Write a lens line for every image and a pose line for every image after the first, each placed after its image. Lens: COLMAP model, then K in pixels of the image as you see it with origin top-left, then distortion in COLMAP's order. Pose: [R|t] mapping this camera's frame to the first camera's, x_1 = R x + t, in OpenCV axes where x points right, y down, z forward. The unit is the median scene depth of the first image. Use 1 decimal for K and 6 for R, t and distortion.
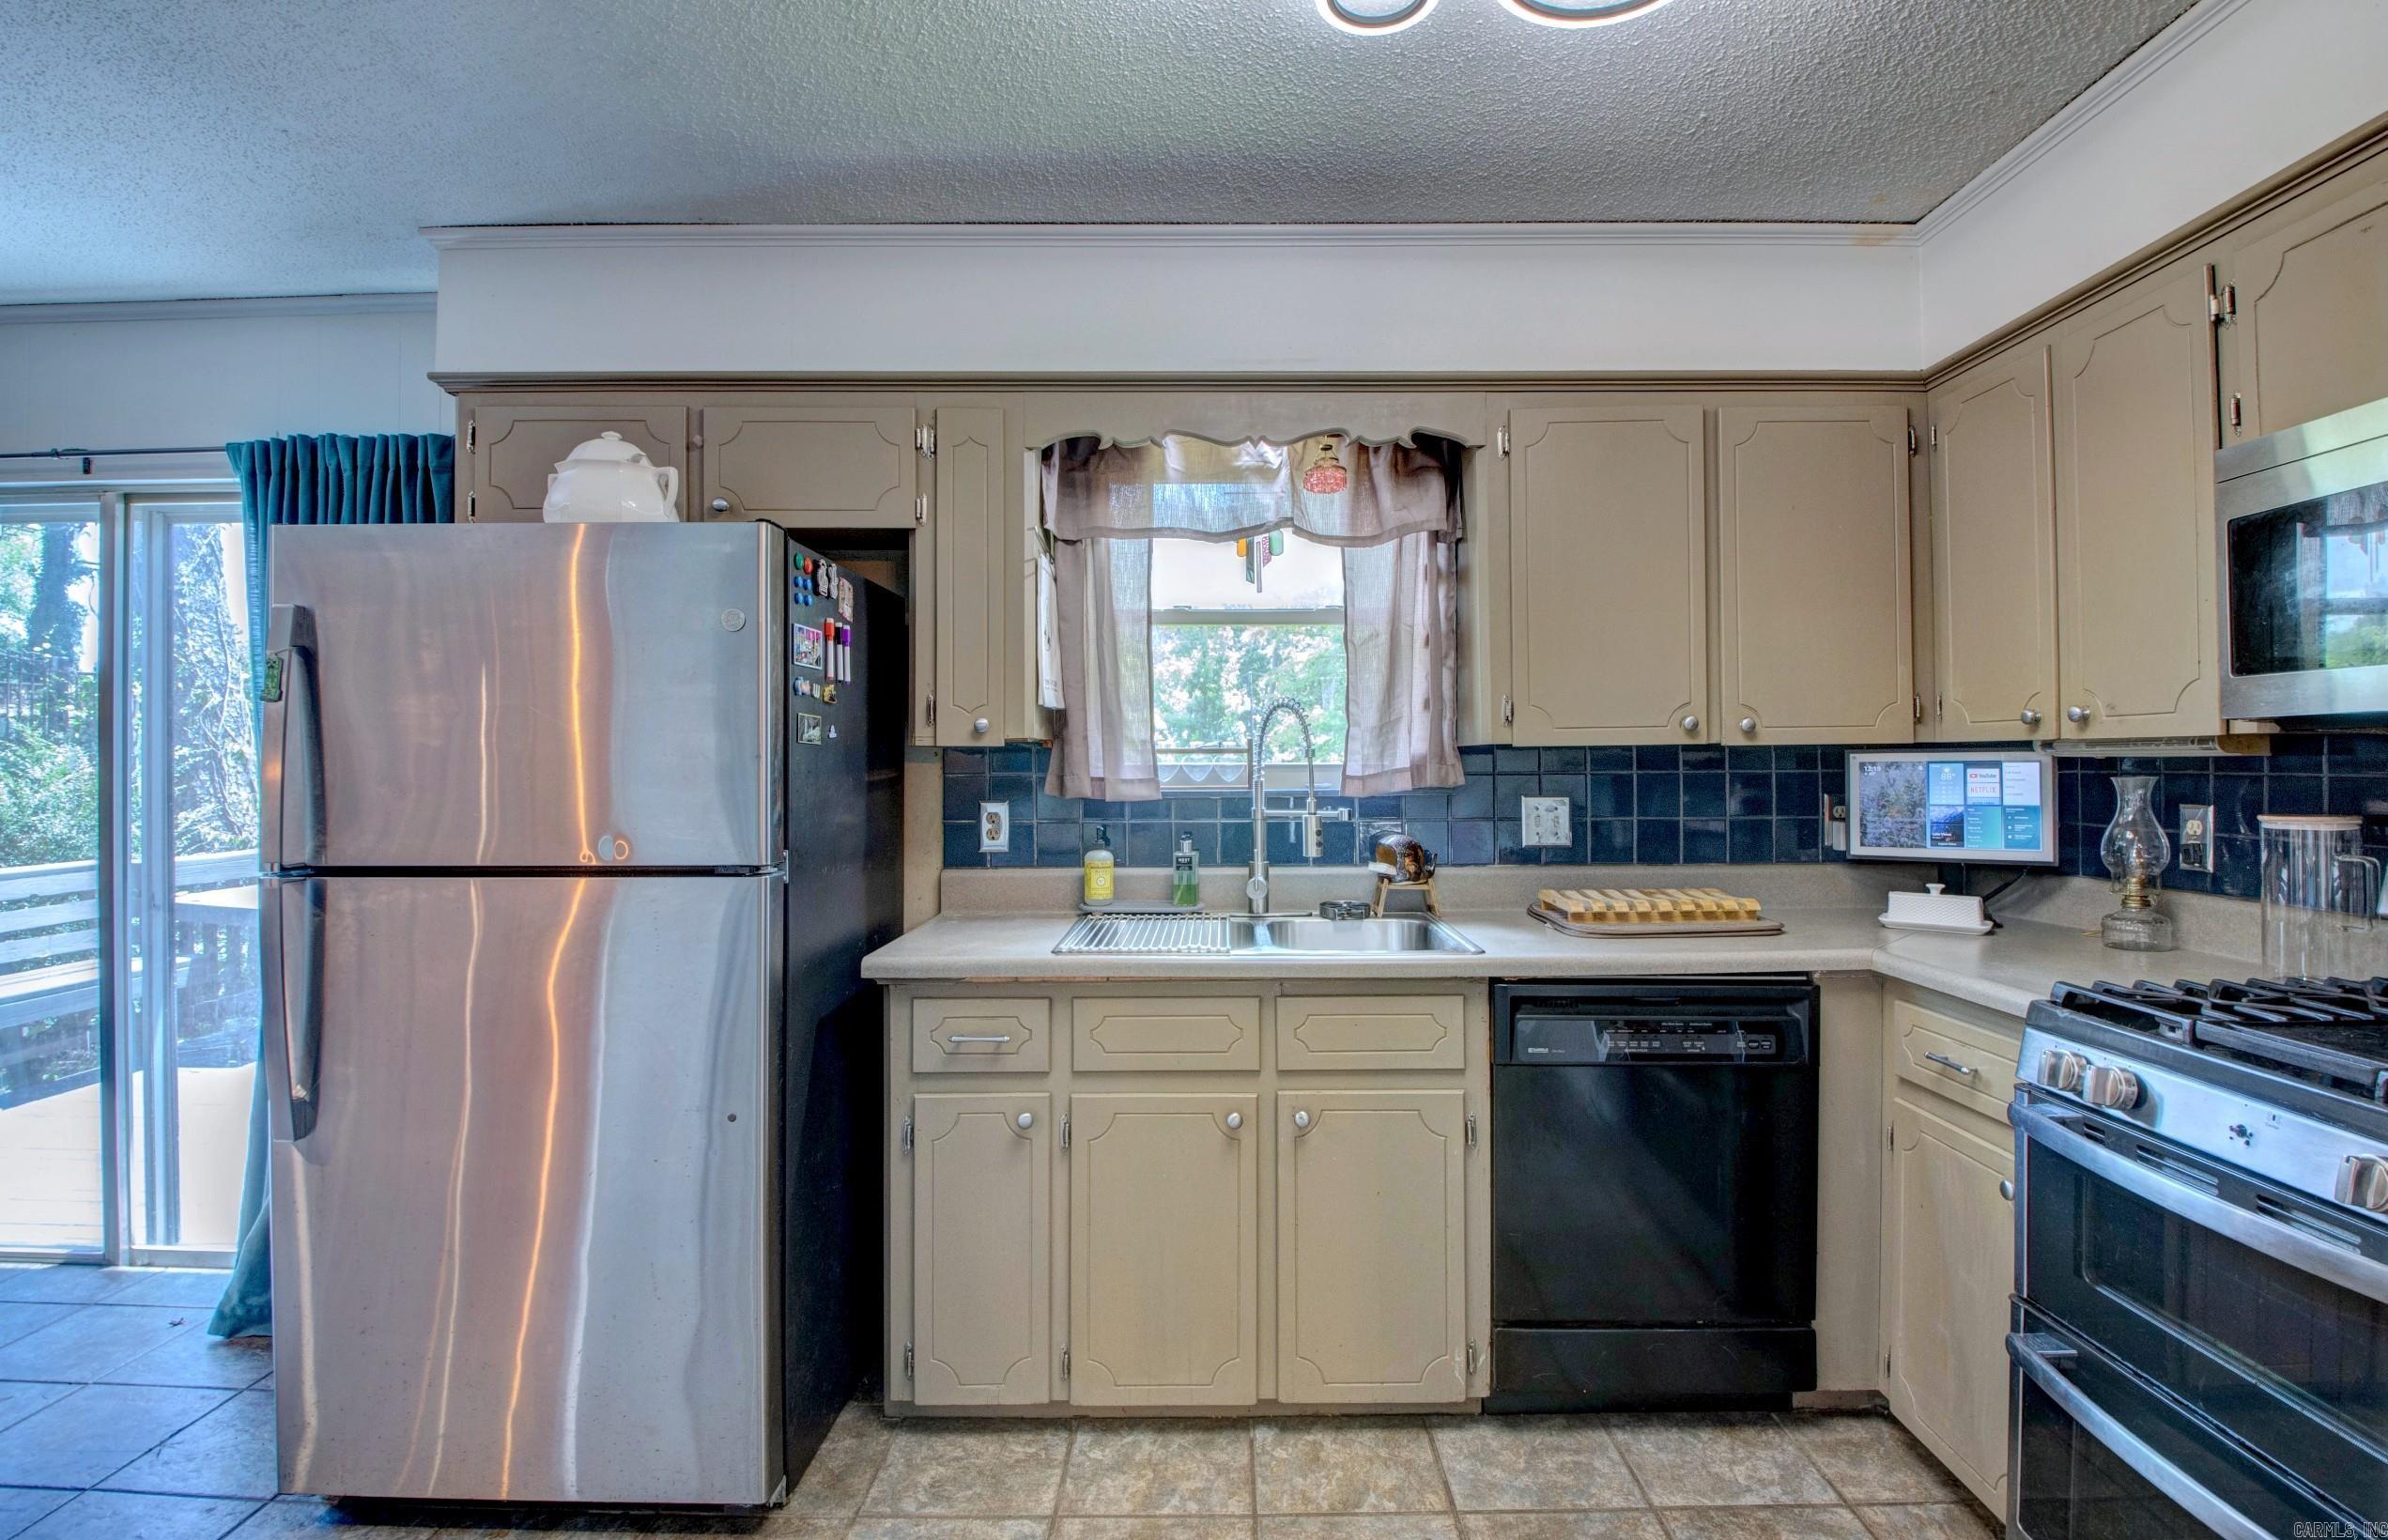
lens RADIAL K [[1126.9, 0, 1185.1], [0, 1126.9, 759.7], [0, 0, 1]] dist [-0.002264, -0.013901]
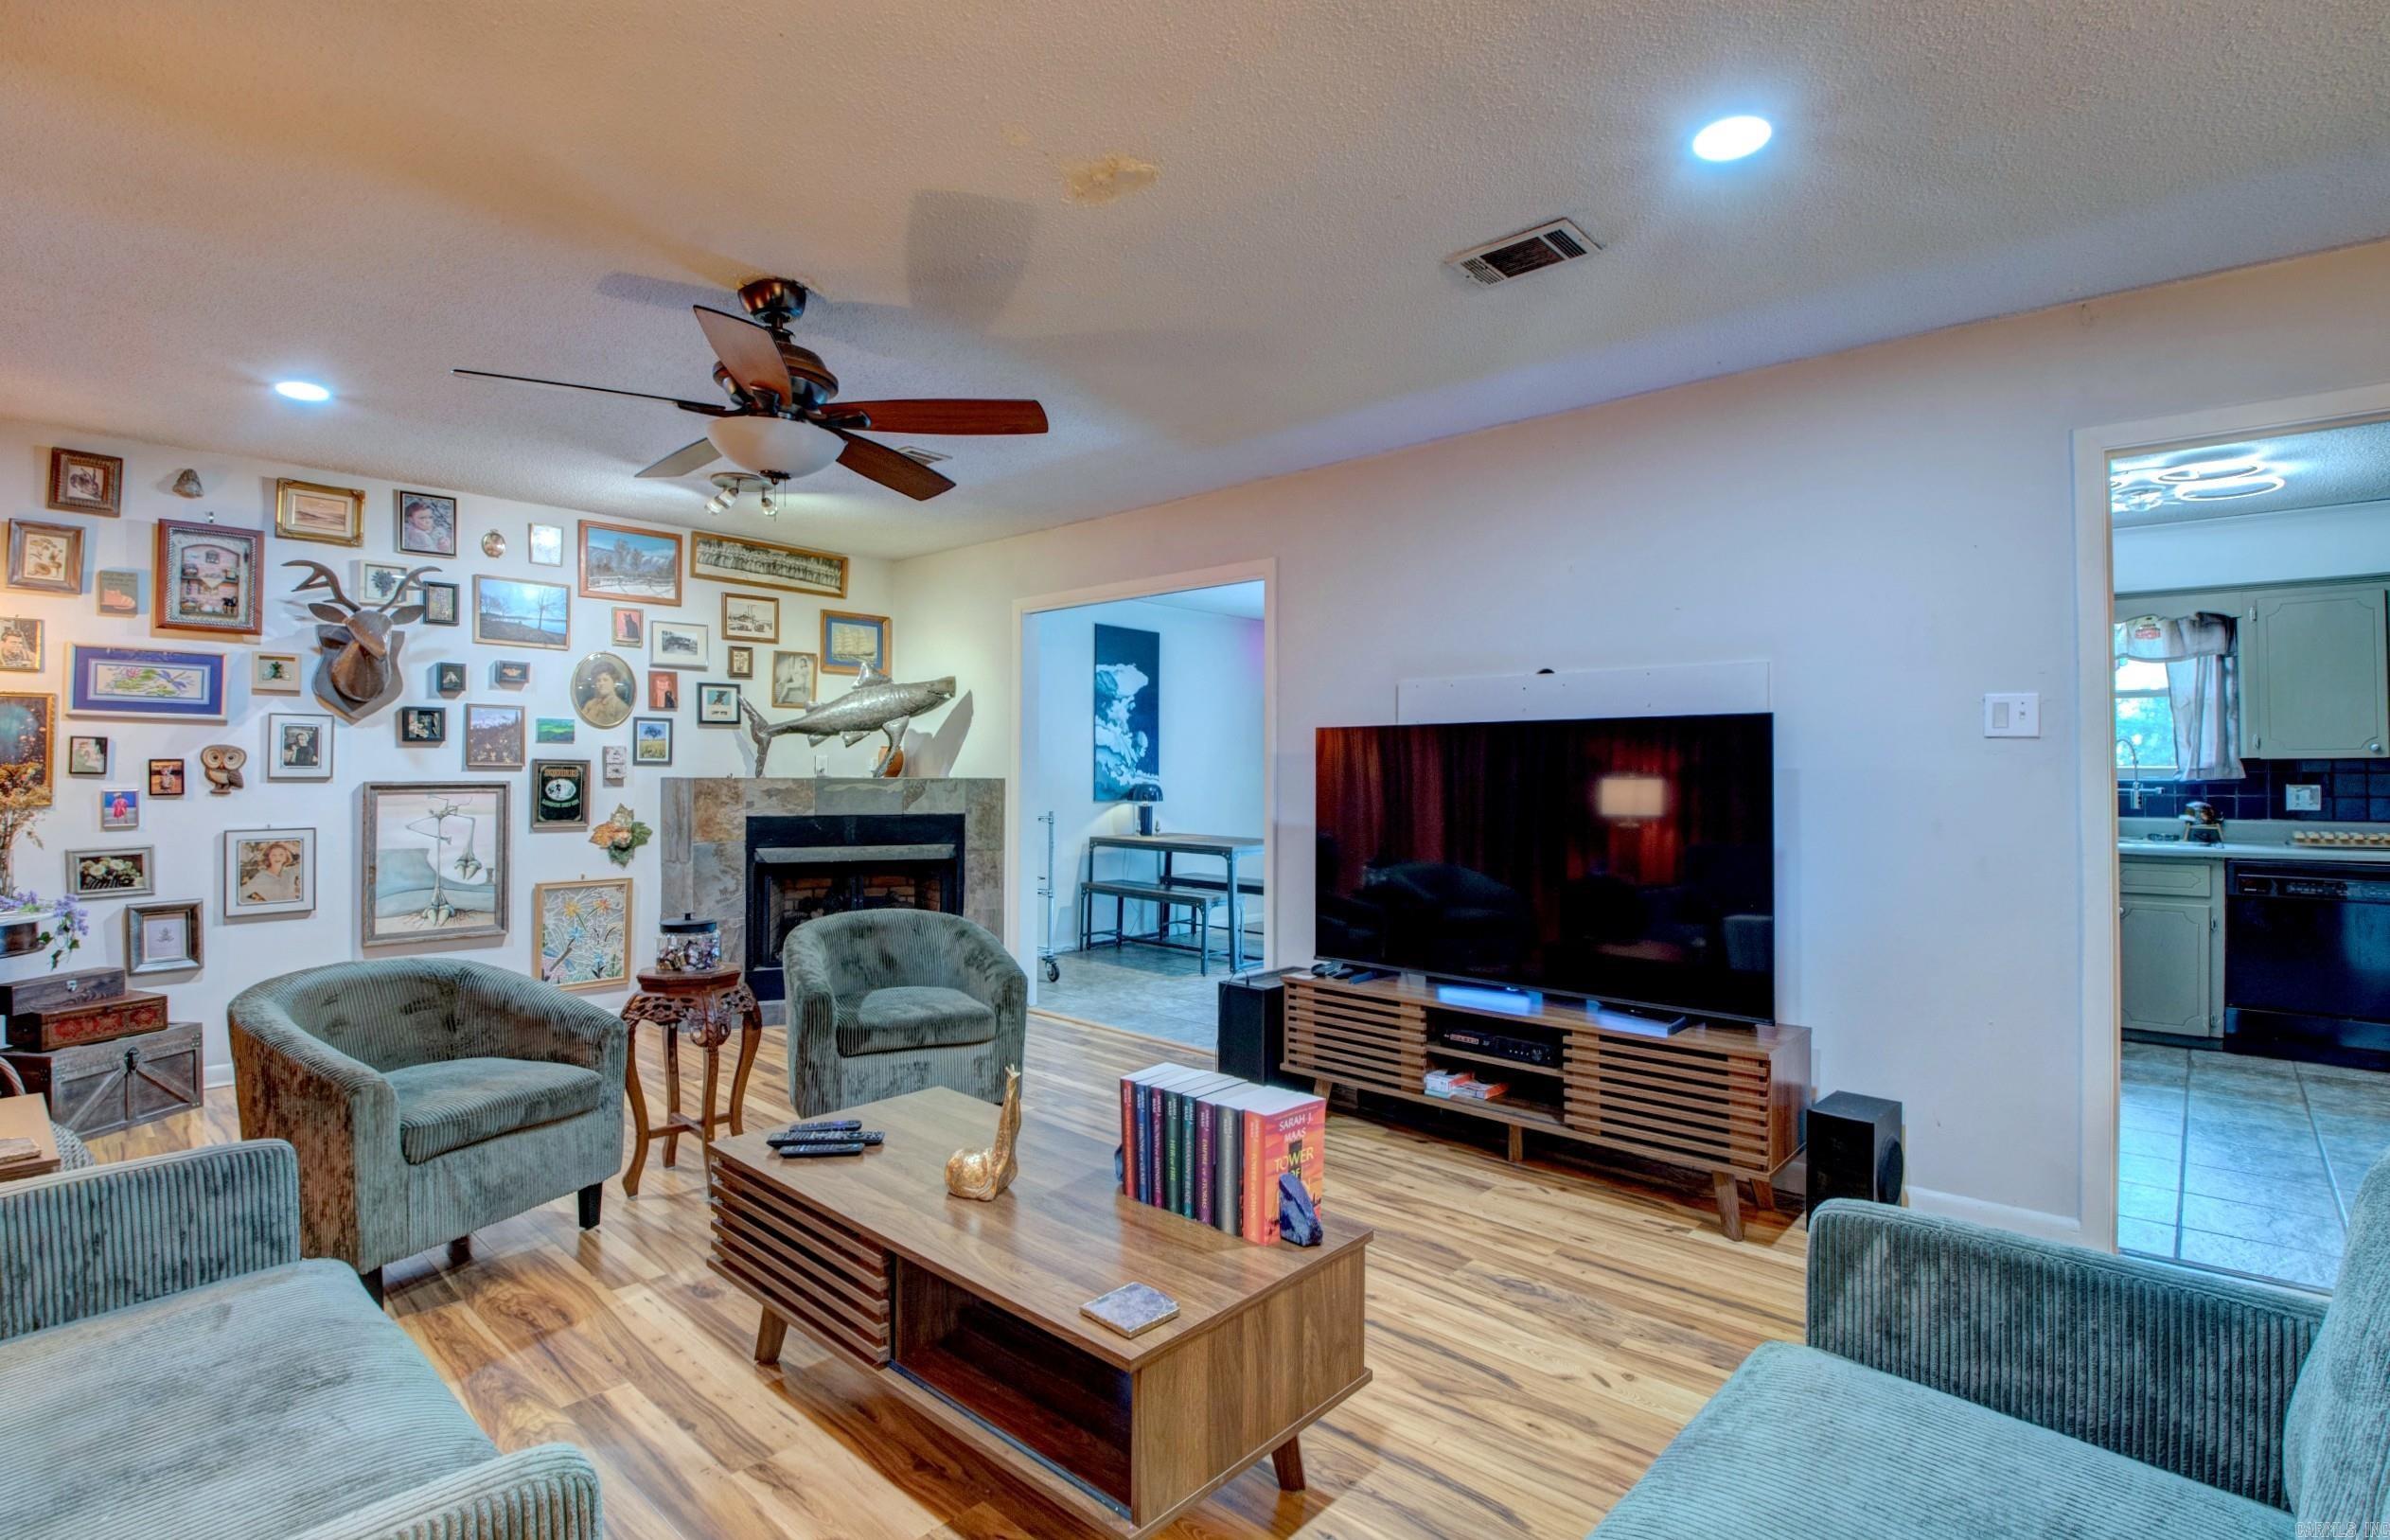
lens RADIAL K [[1127.8, 0, 1180.9], [0, 1127.8, 756.3], [0, 0, 1]] dist [-0.002264, -0.013901]
pose [[0.753243, 0.000180, -0.657743, 0.154437], [-0.002144, 0.999995, -0.002182, -0.008794], [0.657739, 0.003054, 0.753239, -2.112244]]
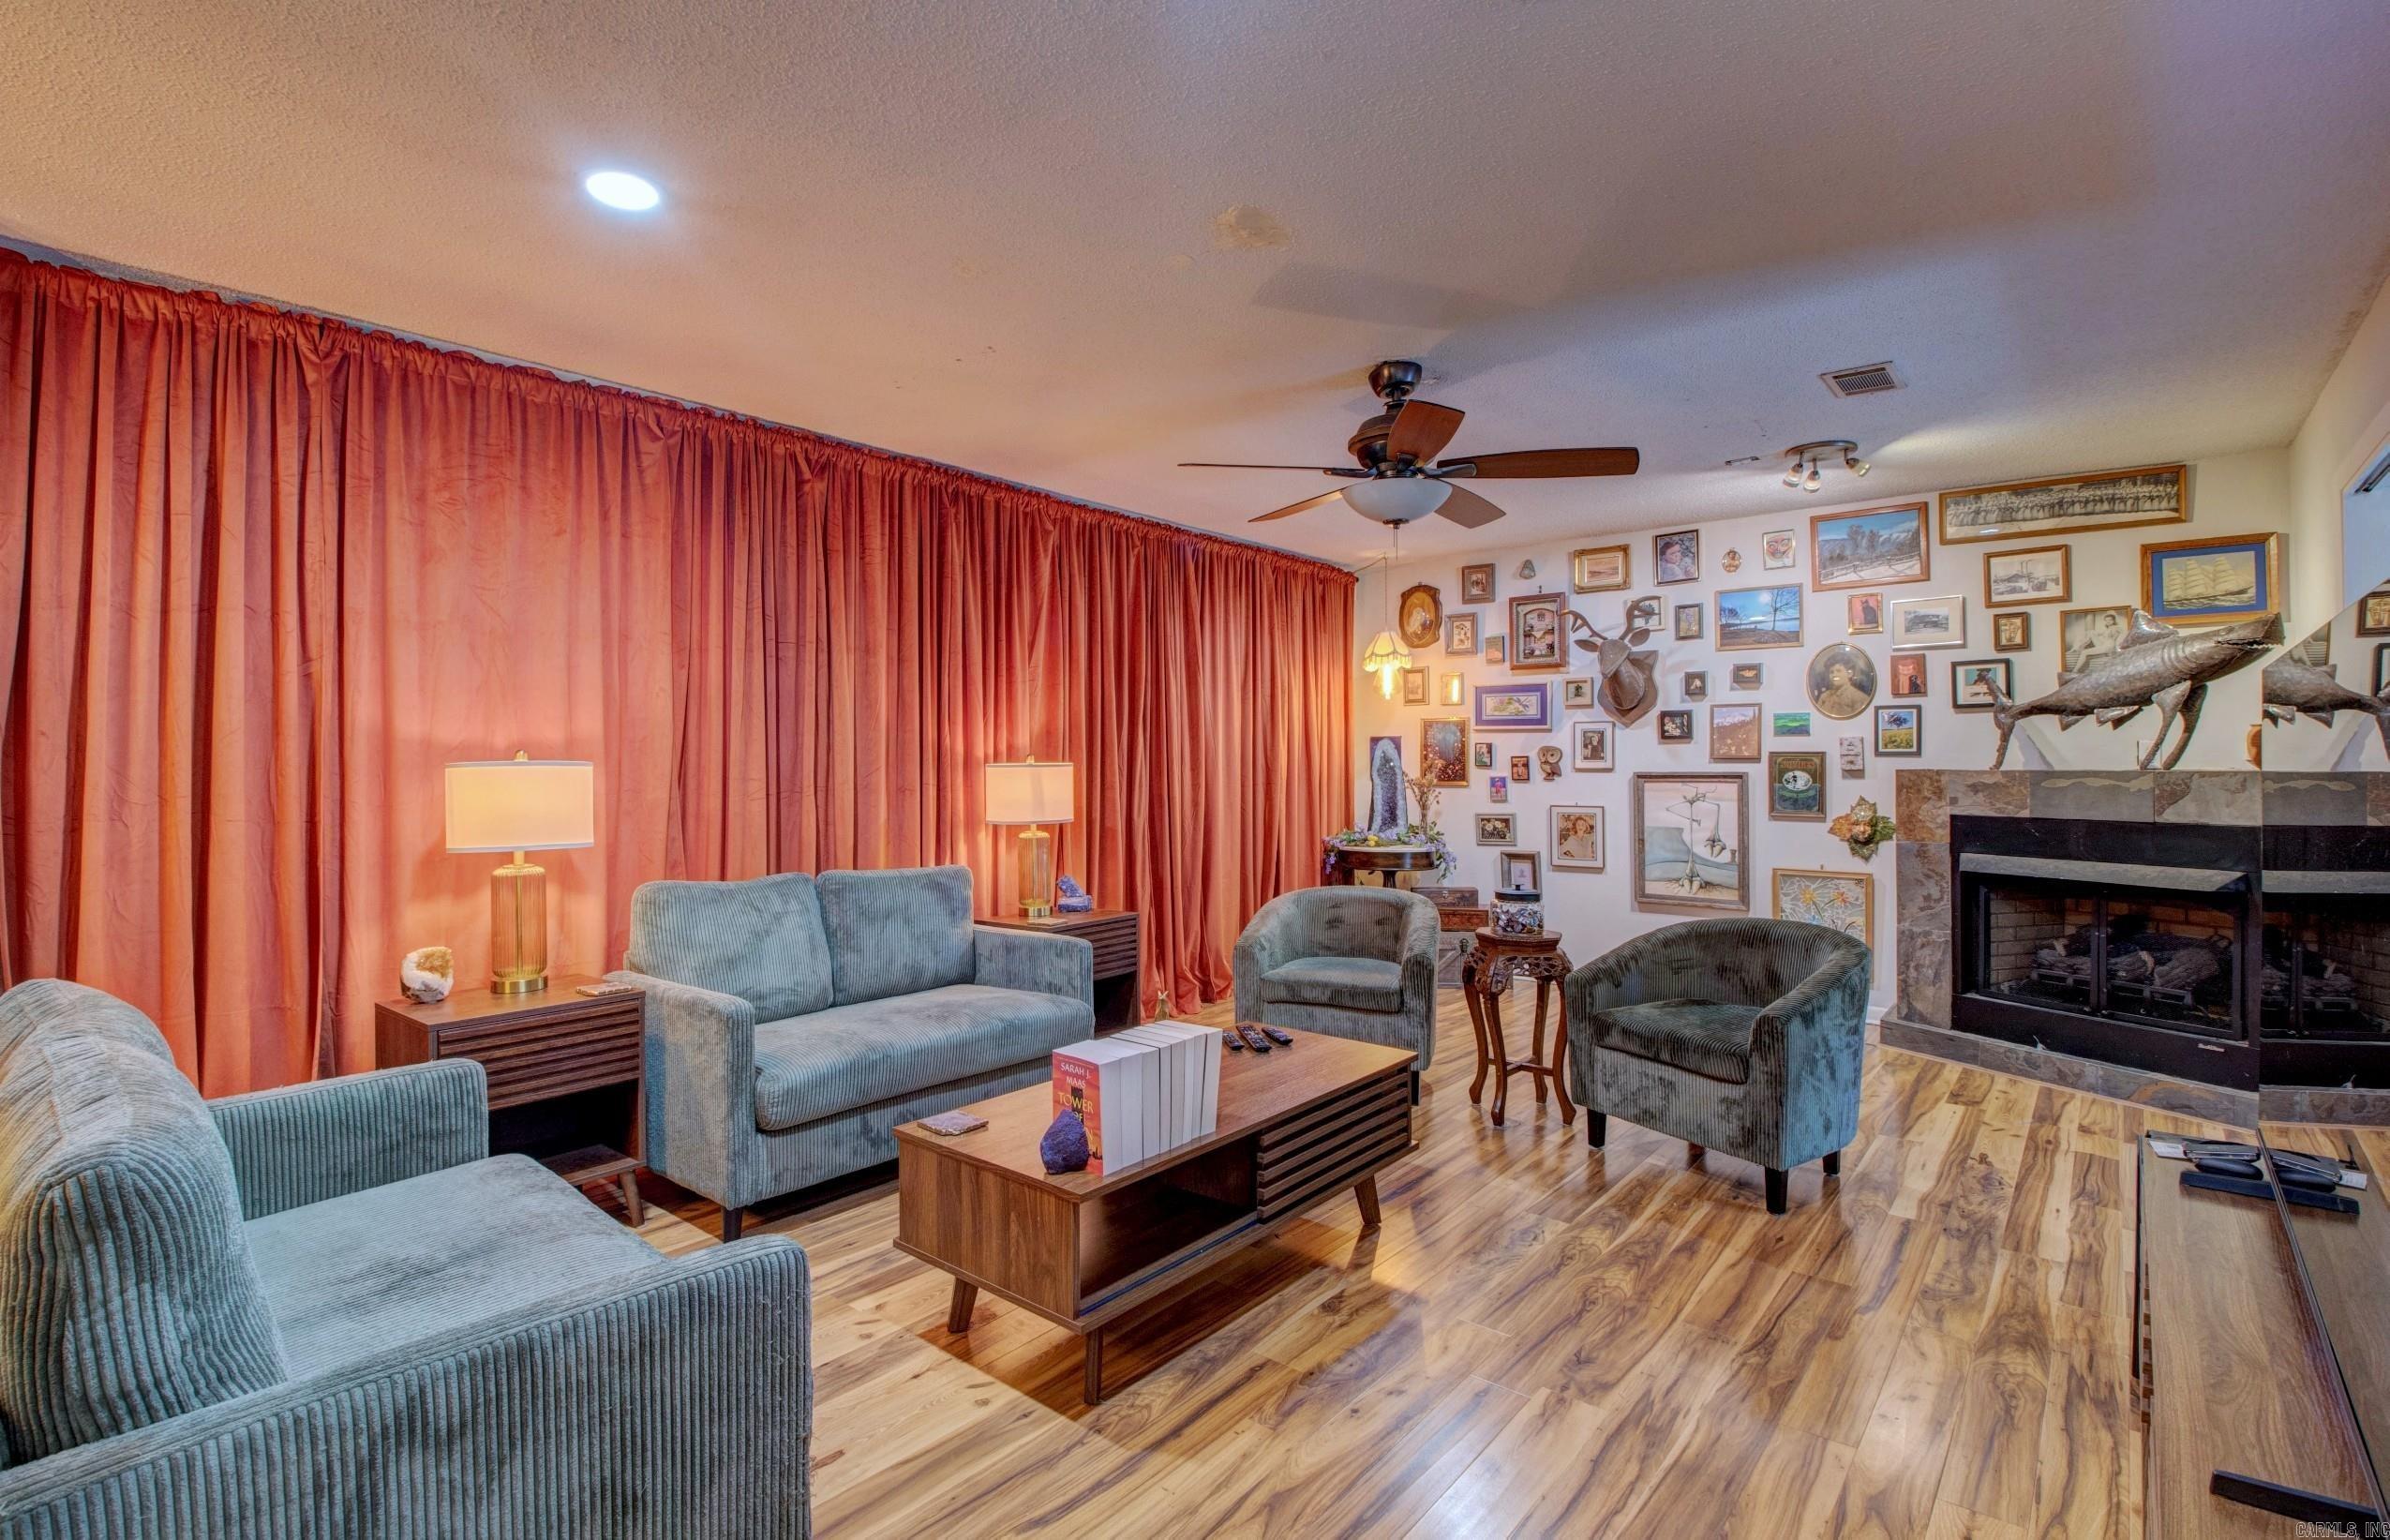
lens RADIAL K [[1127.9, 0, 1199.6], [0, 1127.9, 761.6], [0, 0, 1]] dist [-0.002264, -0.013901]
pose [[-0.635600, 0.008672, -0.771970, 0.349818], [0.015243, 0.999883, -0.001317, 0.000143], [0.771868, -0.012604, -0.635658, -0.653313]]
